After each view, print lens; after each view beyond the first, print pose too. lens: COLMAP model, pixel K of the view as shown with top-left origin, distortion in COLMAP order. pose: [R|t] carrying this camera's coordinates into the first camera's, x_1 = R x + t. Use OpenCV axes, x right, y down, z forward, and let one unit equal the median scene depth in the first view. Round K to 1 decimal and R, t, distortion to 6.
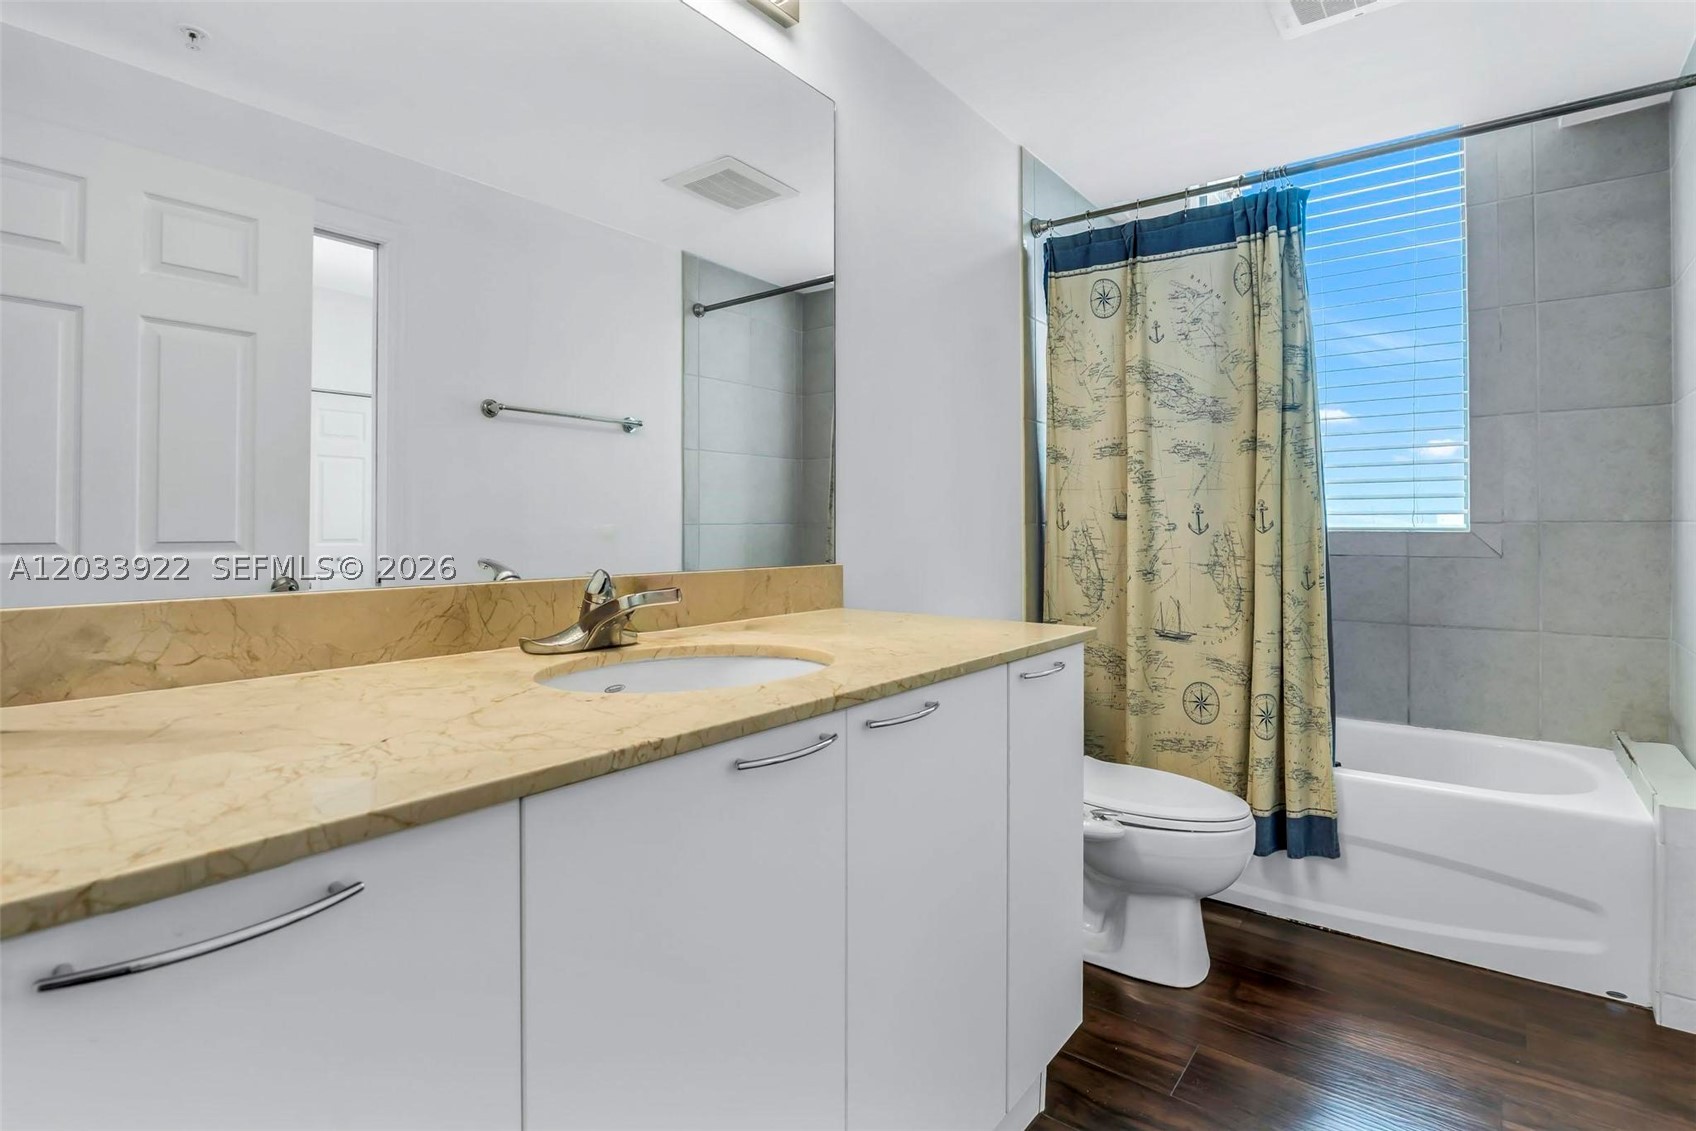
lens RADIAL K [[828.0, 0, 882.3], [0, 828.0, 511.9], [0, 0, 1]] dist [-0.045016, 0.002000]
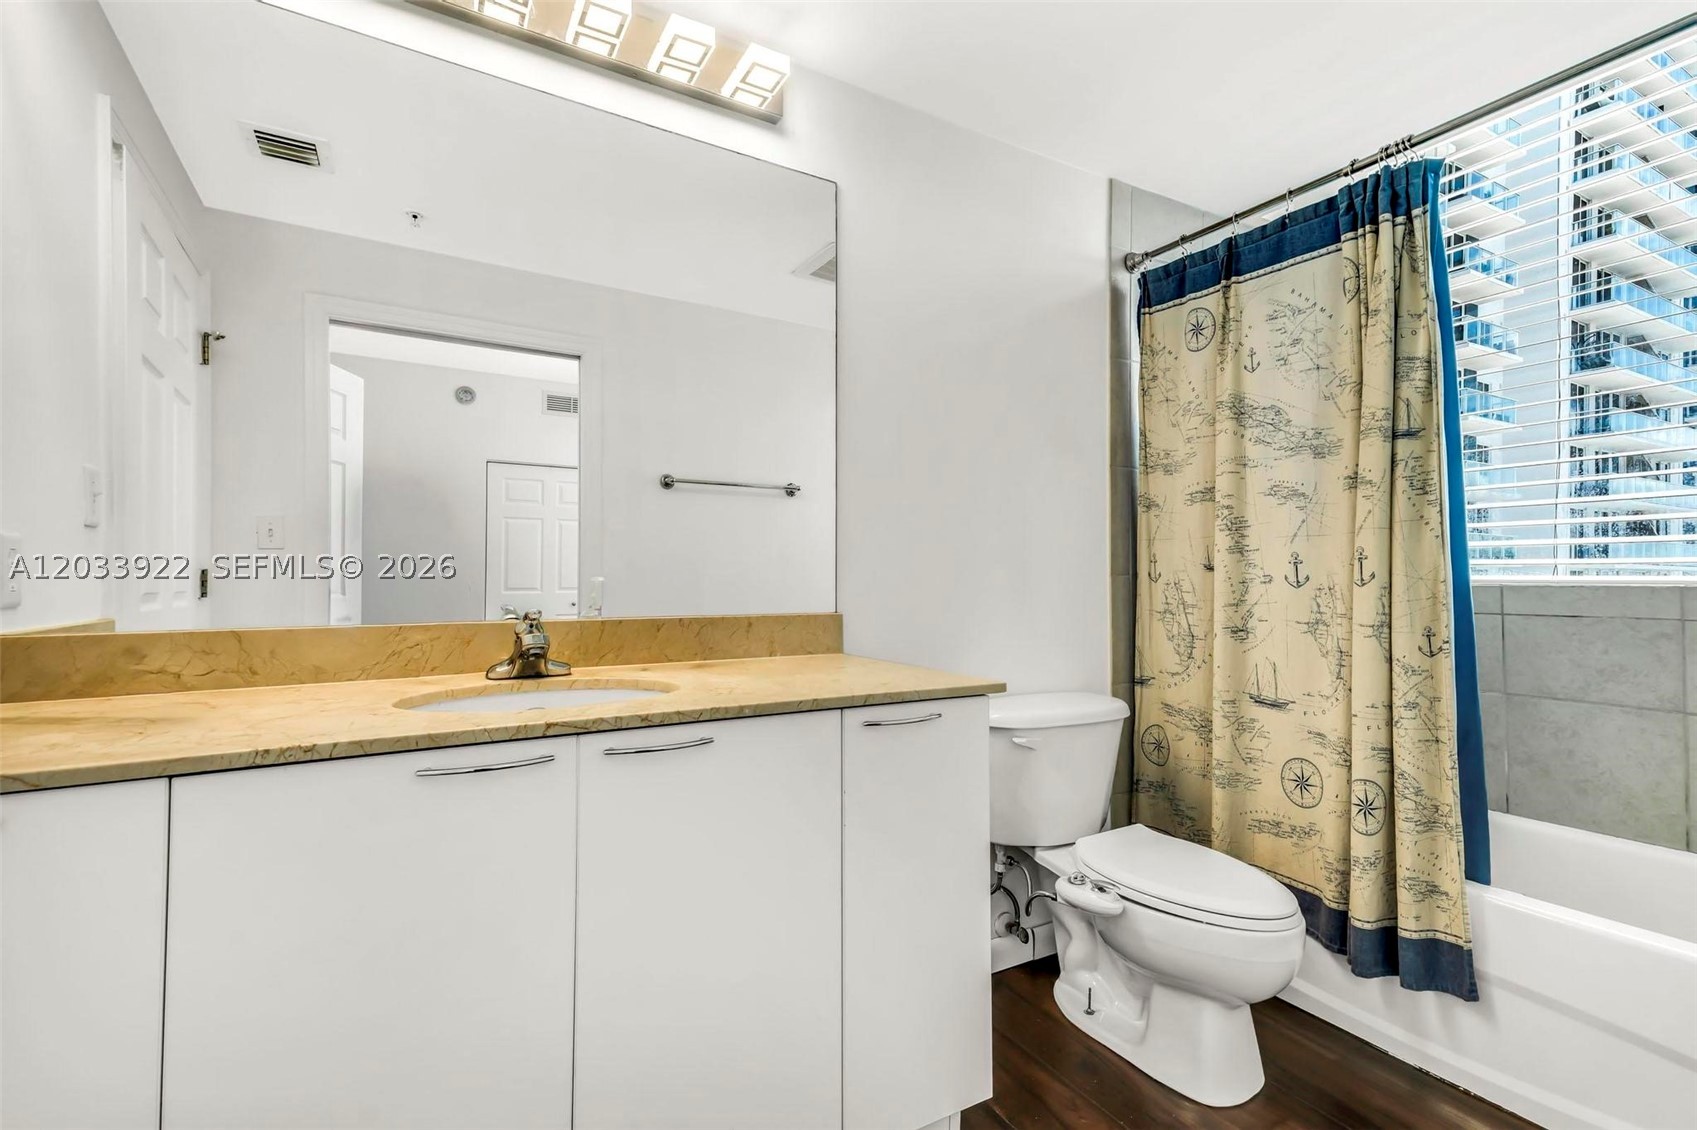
lens RADIAL K [[776.3, 0, 853.9], [0, 776.3, 565.0], [0, 0, 1]] dist [0.007014, 0.003557]
pose [[0.917117, -0.007047, -0.398556, 0.297261], [0.007834, 0.999969, 0.000345, -0.000803], [0.398541, -0.003439, 0.917144, 0.060629]]
